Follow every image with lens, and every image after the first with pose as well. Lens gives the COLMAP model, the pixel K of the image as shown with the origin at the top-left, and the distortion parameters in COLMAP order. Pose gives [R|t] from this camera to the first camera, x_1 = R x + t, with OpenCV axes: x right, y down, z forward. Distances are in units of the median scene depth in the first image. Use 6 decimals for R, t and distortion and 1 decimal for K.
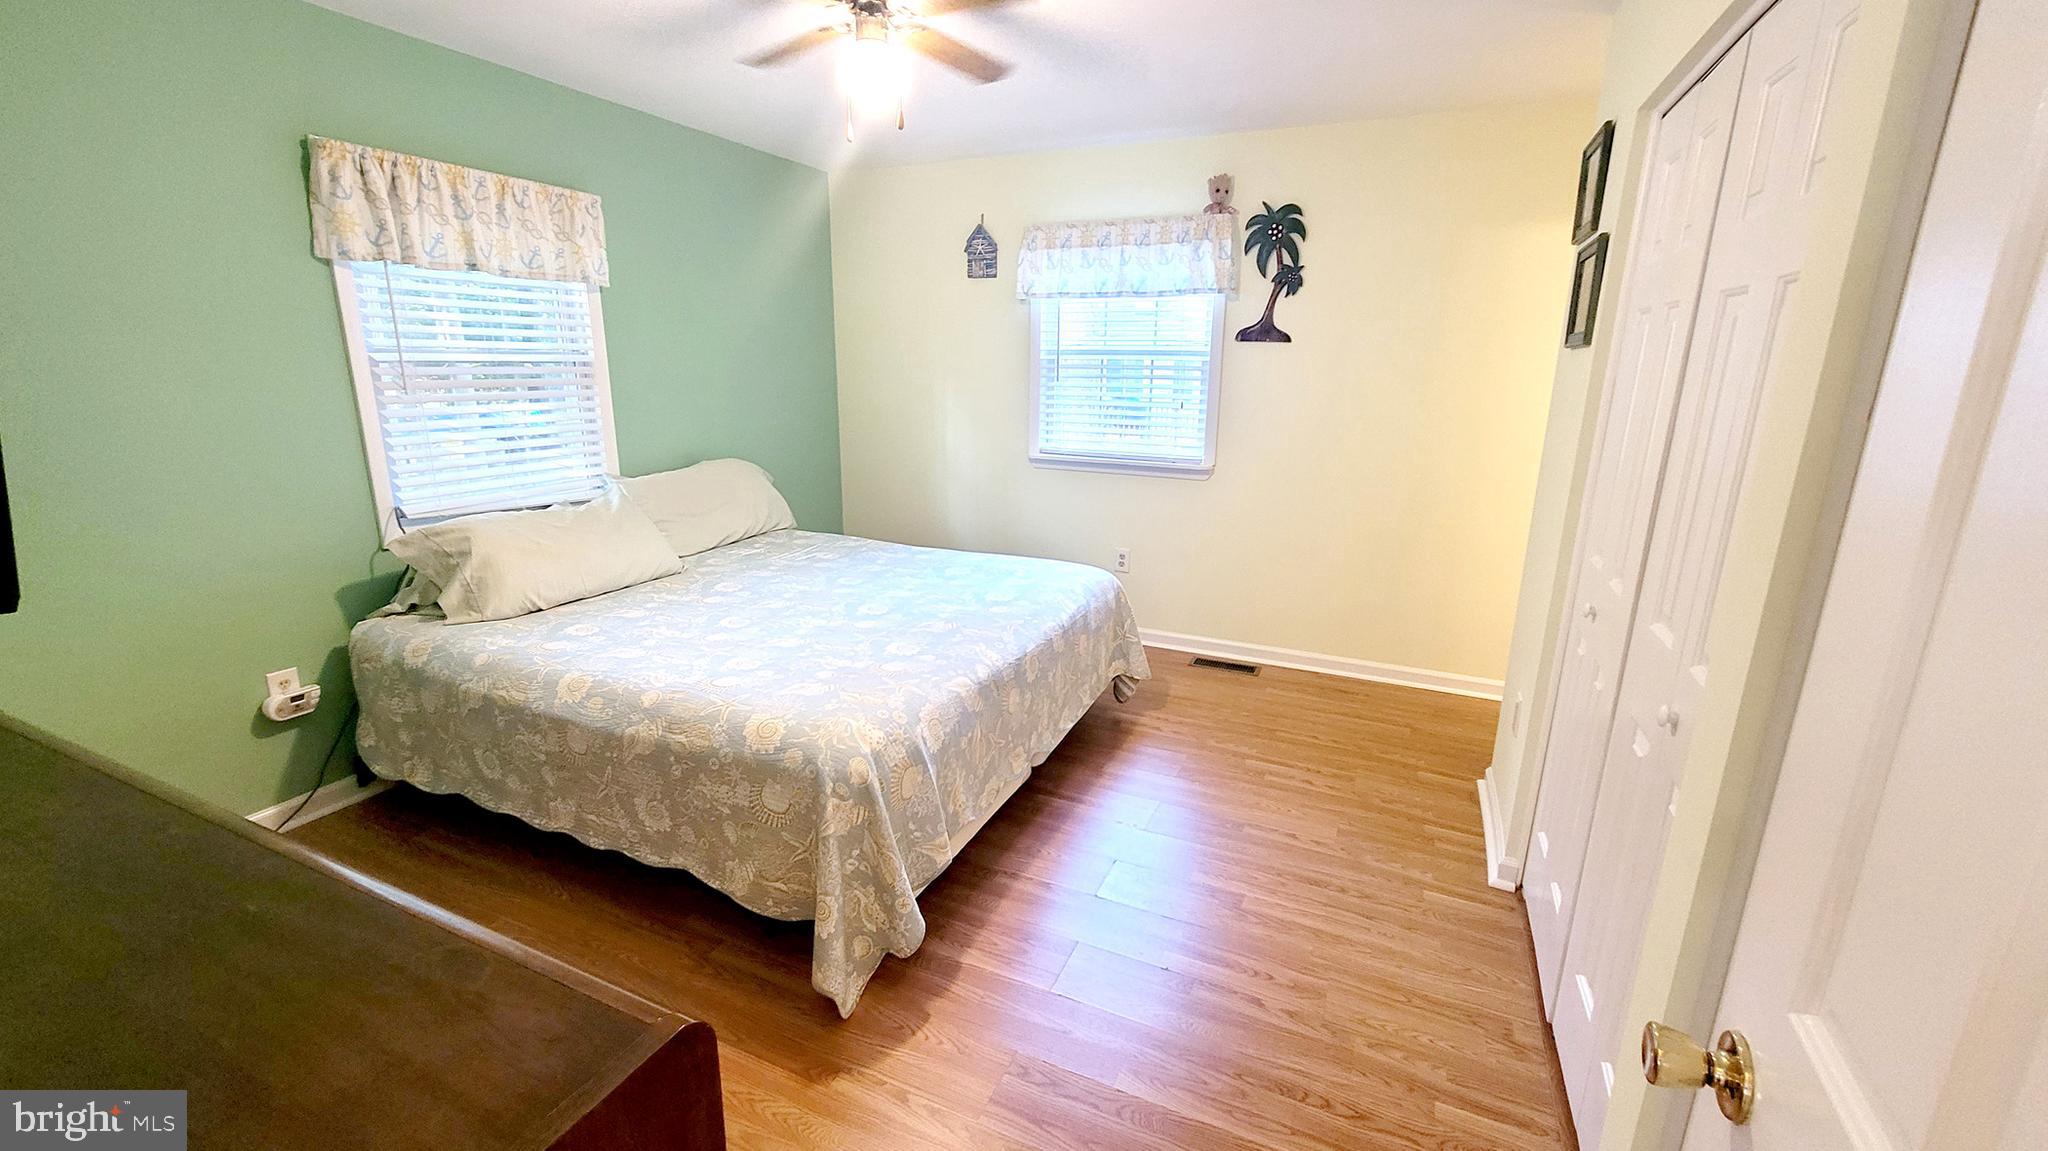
lens RADIAL K [[837.8, 0, 1017.5], [0, 837.8, 575.9], [0, 0, 1]] dist [0.001066, -0.001060]
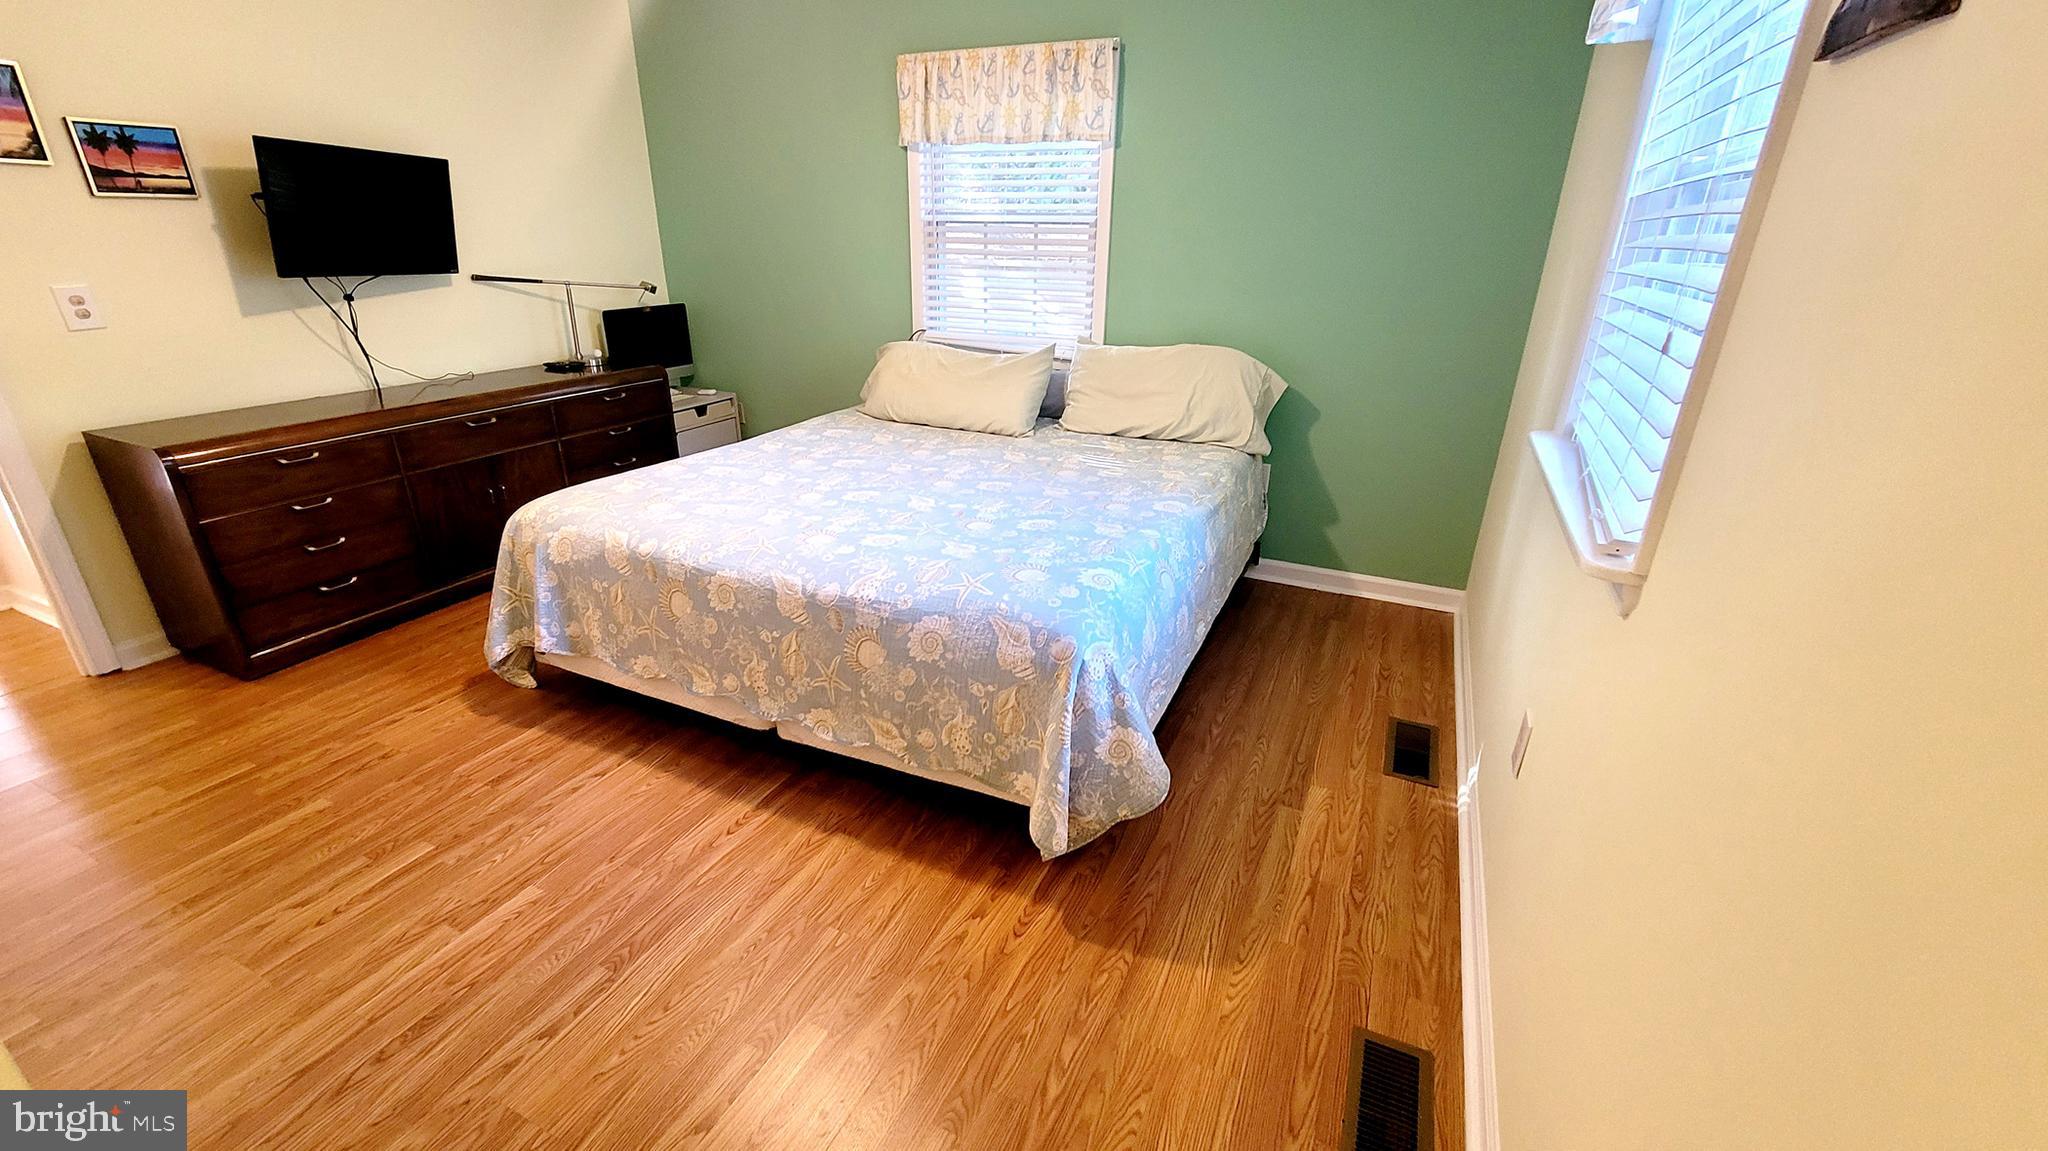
lens RADIAL K [[837.8, 0, 1016.0], [0, 837.8, 573.2], [0, 0, 1]] dist [0.001066, -0.001060]
pose [[-0.010216, 0.365683, -0.930684, 0.699333], [-0.259893, 0.897775, 0.355605, -0.250008], [0.965583, 0.245511, 0.085866, 1.103749]]
